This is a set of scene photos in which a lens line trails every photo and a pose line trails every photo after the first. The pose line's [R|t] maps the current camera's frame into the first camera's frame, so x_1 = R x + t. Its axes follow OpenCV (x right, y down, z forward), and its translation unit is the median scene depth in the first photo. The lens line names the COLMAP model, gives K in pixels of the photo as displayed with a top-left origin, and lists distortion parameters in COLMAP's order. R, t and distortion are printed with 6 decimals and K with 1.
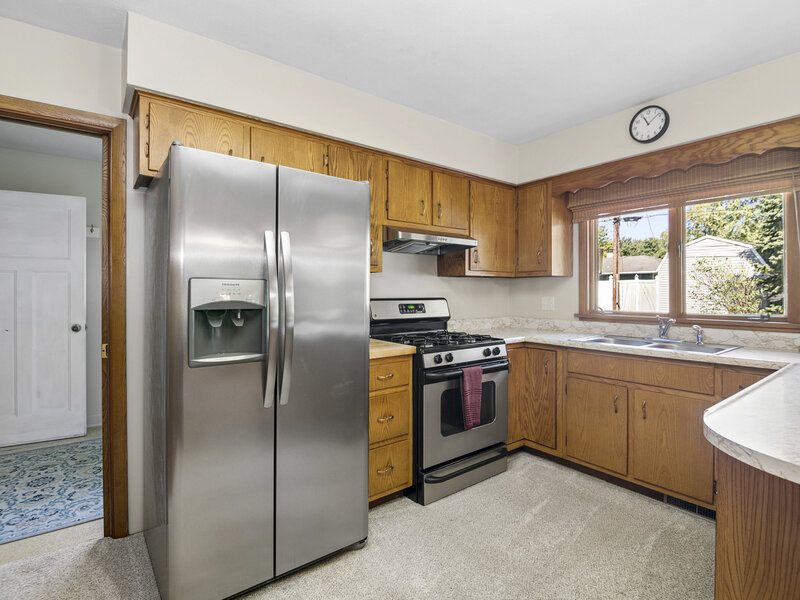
lens RADIAL K [[404.3, 0, 395.4], [0, 404.3, 290.5], [0, 0, 1]] dist [-0.005595, -0.007666]
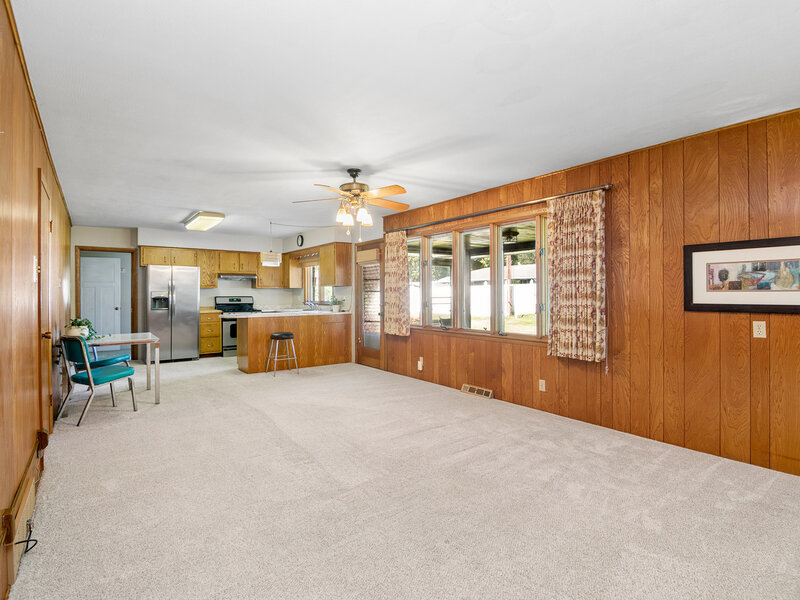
lens RADIAL K [[404.3, 0, 387.4], [0, 404.3, 288.3], [0, 0, 1]] dist [-0.005595, -0.007666]
pose [[0.999882, -0.004617, -0.014622, 1.280185], [0.004440, 0.999917, -0.012085, 0.000427], [0.014677, 0.012019, 0.999820, -2.029143]]
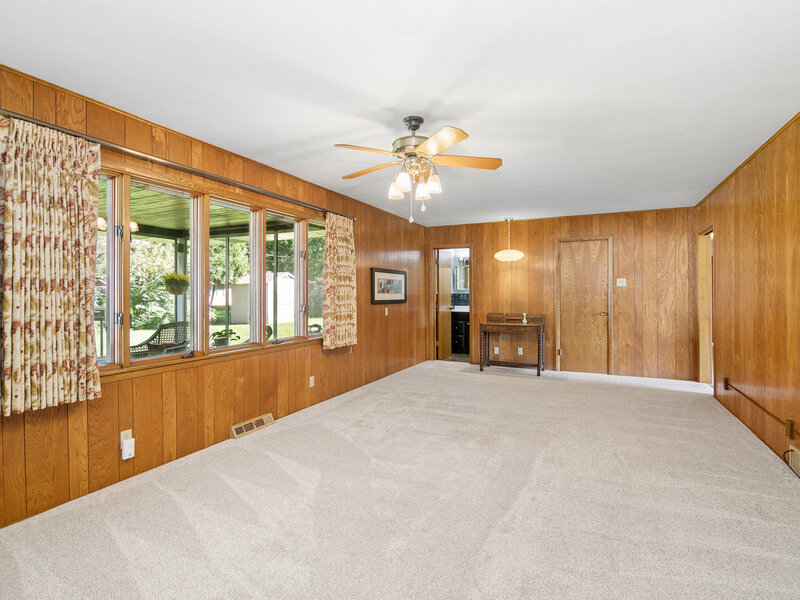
lens RADIAL K [[404.3, 0, 403.8], [0, 404.3, 293.0], [0, 0, 1]] dist [-0.005595, -0.007666]
pose [[-0.457717, 0.002023, 0.889096, 0.239904], [0.001851, 0.999997, -0.001322, -0.000280], [-0.889096, 0.001040, -0.457720, -0.088025]]
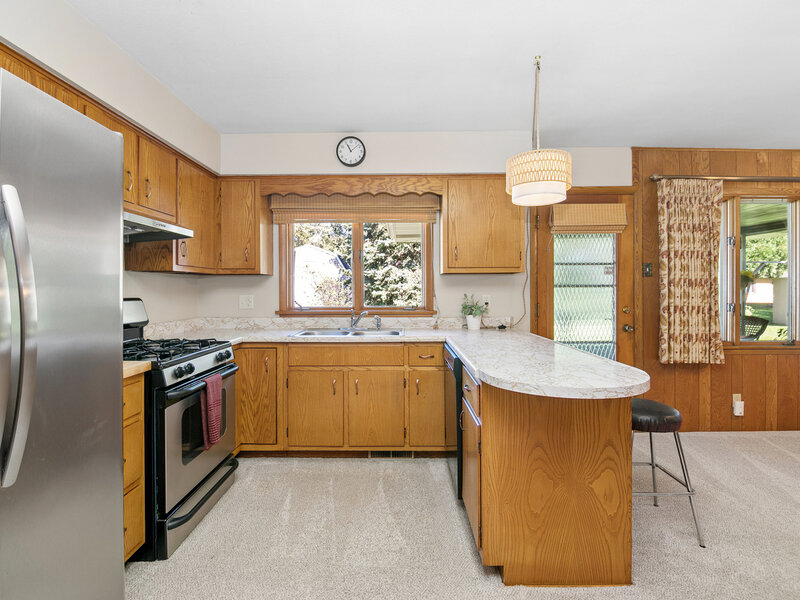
lens RADIAL K [[404.3, 0, 398.2], [0, 404.3, 290.0], [0, 0, 1]] dist [-0.005595, -0.007666]
pose [[0.612009, -0.000887, 0.790850, -0.236641], [-0.000207, 0.999999, 0.001282, 0.002016], [-0.790851, -0.000949, 0.612008, 0.137691]]
